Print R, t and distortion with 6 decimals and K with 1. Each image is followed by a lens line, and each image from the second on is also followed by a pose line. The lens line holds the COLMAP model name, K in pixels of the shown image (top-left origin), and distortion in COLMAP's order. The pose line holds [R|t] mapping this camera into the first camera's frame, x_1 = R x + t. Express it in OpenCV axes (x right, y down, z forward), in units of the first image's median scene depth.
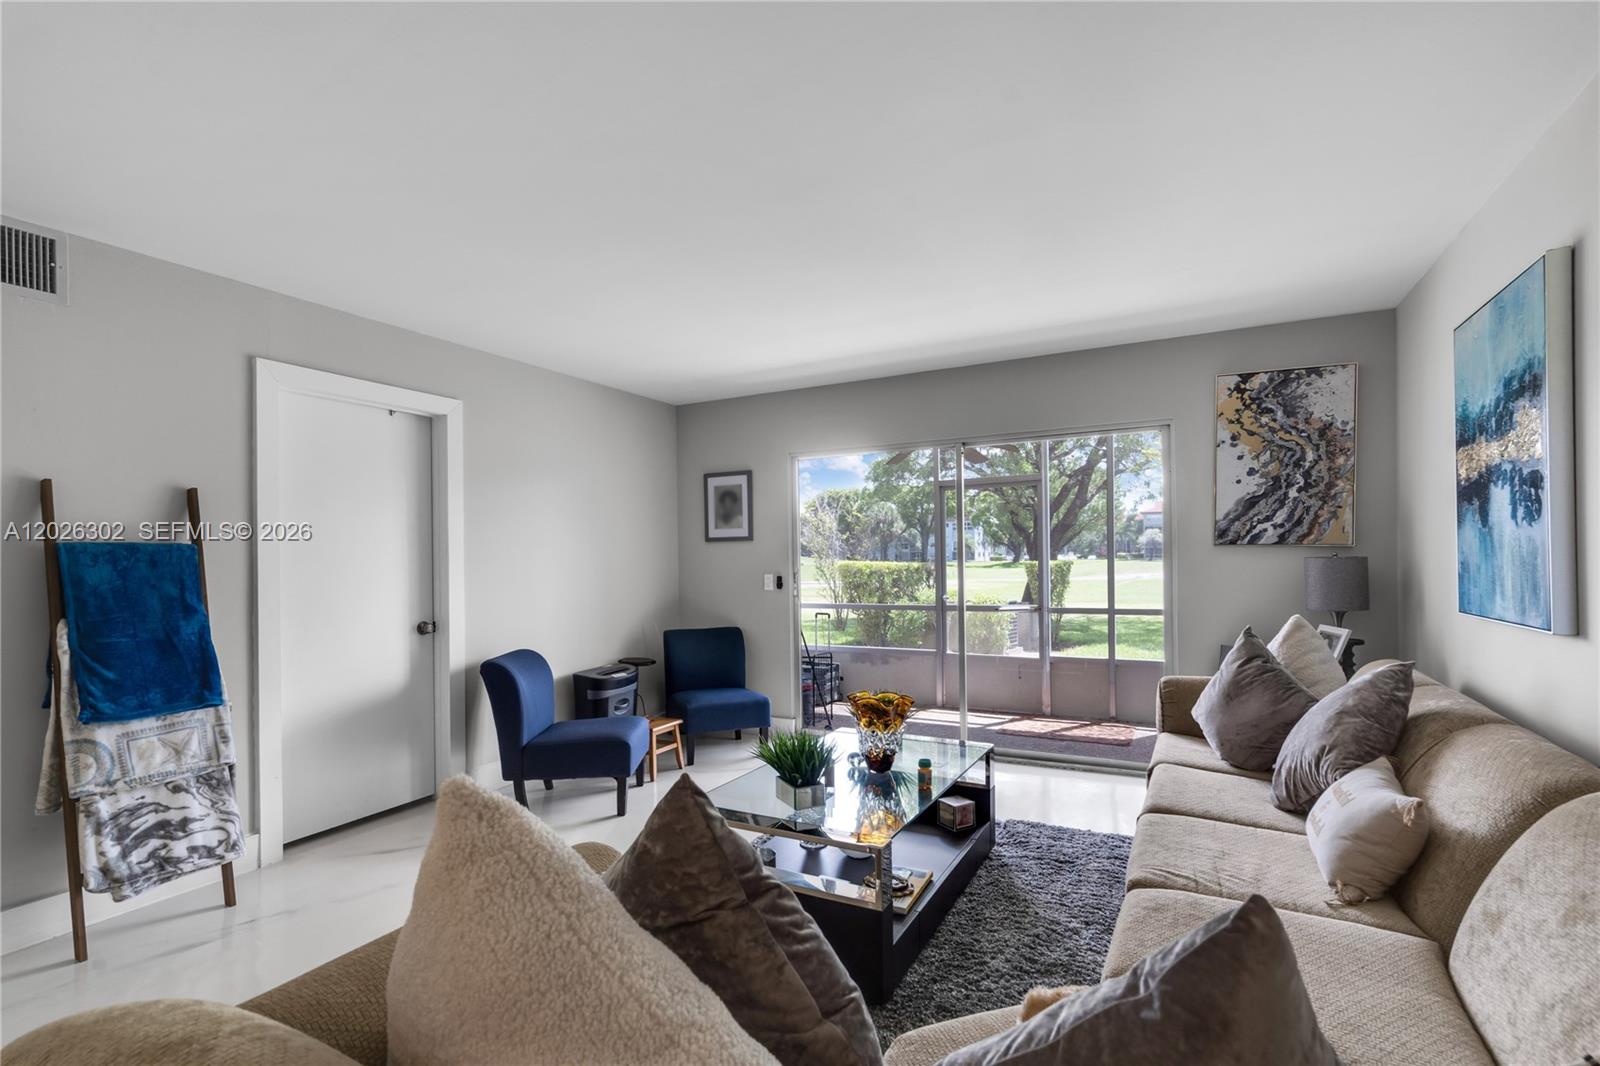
lens RADIAL K [[747.7, 0, 796.6], [0, 747.7, 556.4], [0, 0, 1]] dist [0.001881, 0.000226]
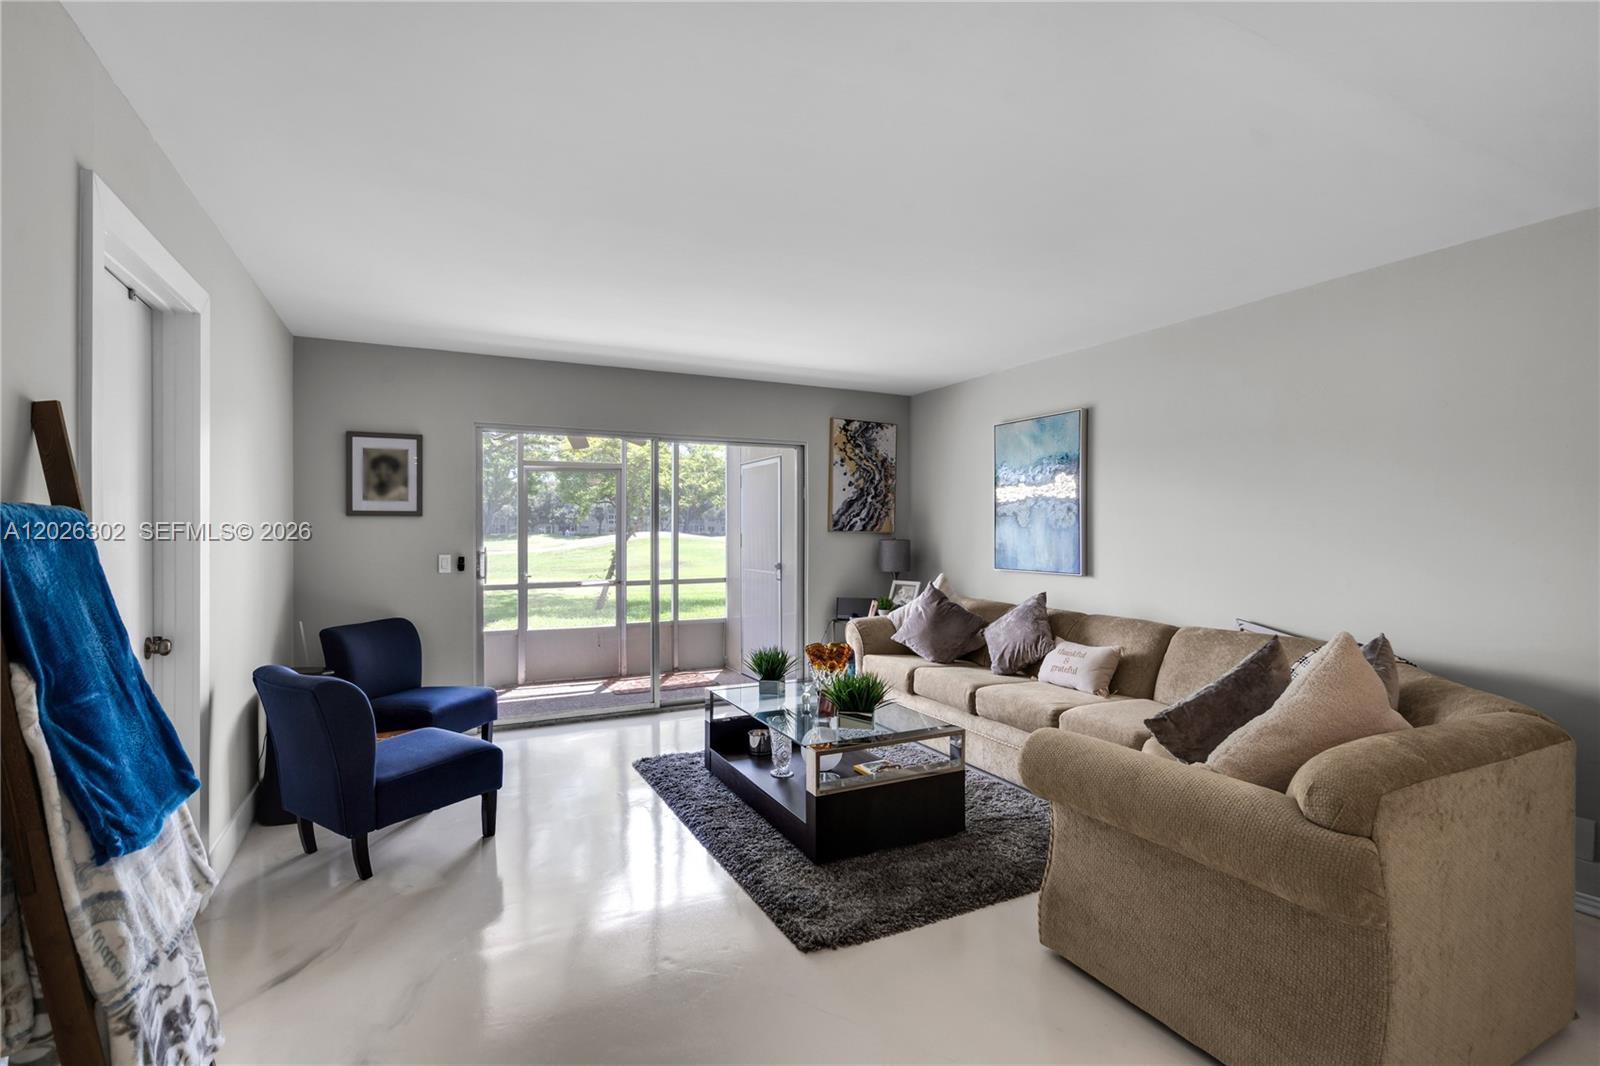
lens RADIAL K [[731.9, 0, 800.0], [0, 731.9, 533.0], [0, 0, 1]] dist [-0.000115, 0.000244]
pose [[0.581592, 0.011861, 0.813394, -0.680116], [-0.010153, 0.999922, -0.007321, 0.000194], [-0.813417, -0.004000, 0.581667, 0.208608]]
